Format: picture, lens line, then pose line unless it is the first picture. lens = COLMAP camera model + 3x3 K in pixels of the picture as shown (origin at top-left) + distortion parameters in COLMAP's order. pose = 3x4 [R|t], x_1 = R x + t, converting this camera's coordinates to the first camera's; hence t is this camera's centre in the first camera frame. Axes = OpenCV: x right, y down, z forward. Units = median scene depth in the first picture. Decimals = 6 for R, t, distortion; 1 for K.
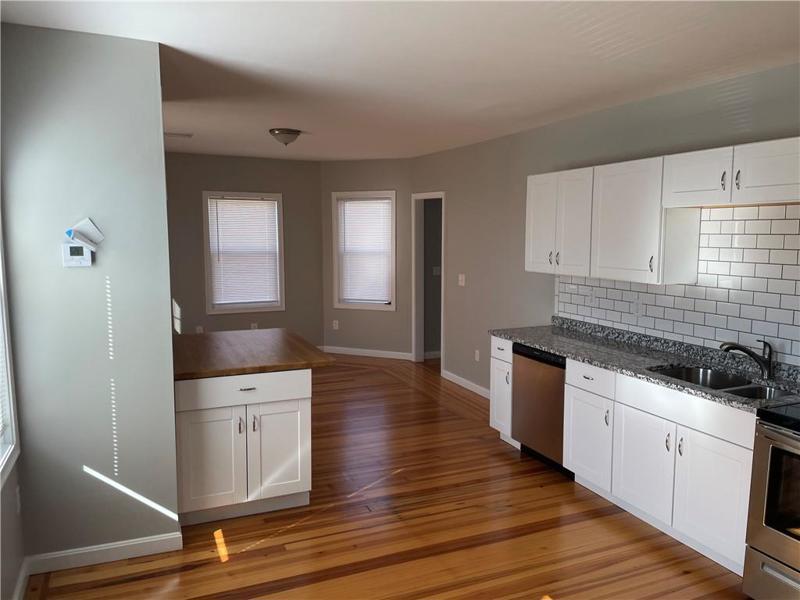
lens RADIAL K [[608.7, 0, 408.3], [0, 608.7, 297.5], [0, 0, 1]] dist [0.058689, -0.005084]
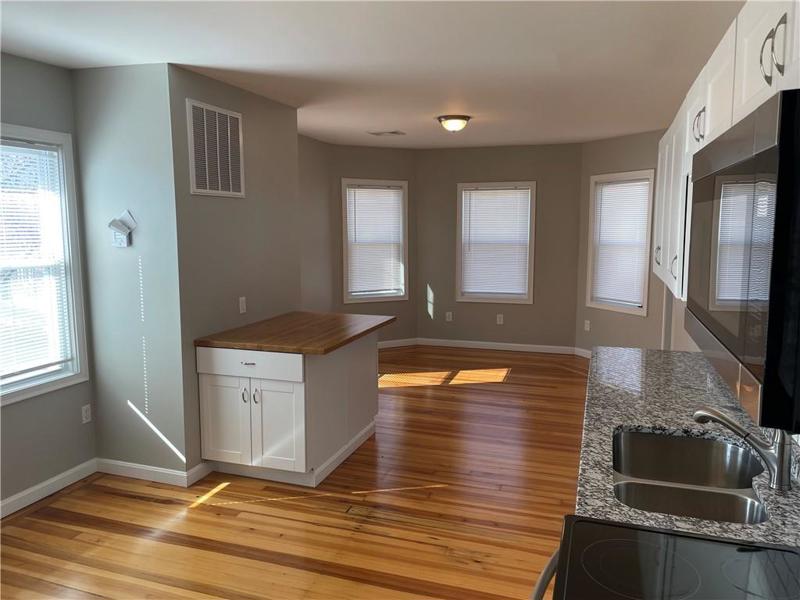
lens RADIAL K [[608.7, 0, 408.3], [0, 608.7, 297.5], [0, 0, 1]] dist [0.058689, -0.005084]
pose [[0.735360, 0.076230, -0.673376, 0.552744], [-0.067686, 0.996946, 0.038943, -0.024952], [0.674288, 0.016941, 0.738274, 0.311340]]
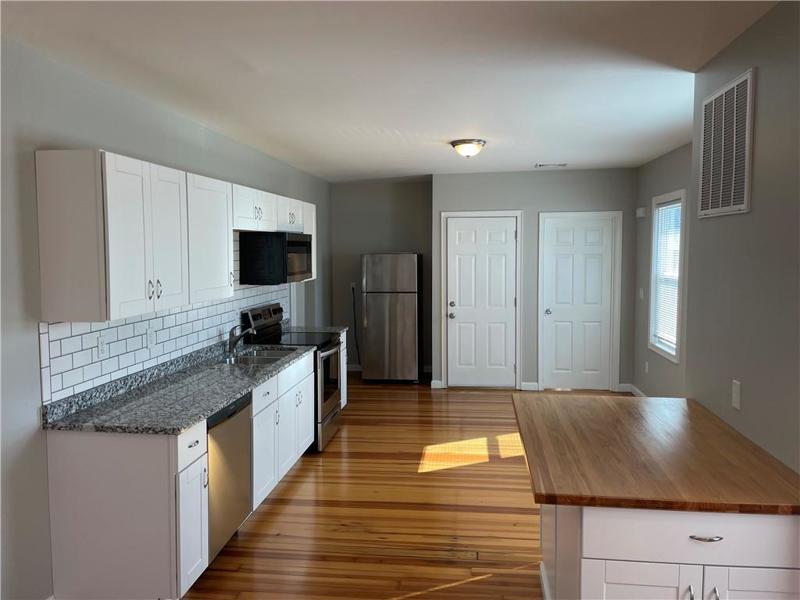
lens RADIAL K [[608.7, 0, 408.3], [0, 608.7, 297.5], [0, 0, 1]] dist [0.058689, -0.005084]
pose [[-0.854458, -0.047036, 0.517387, -0.382091], [0.053805, 0.982526, 0.178180, -0.175501], [-0.516727, 0.180086, -0.836996, 1.550576]]
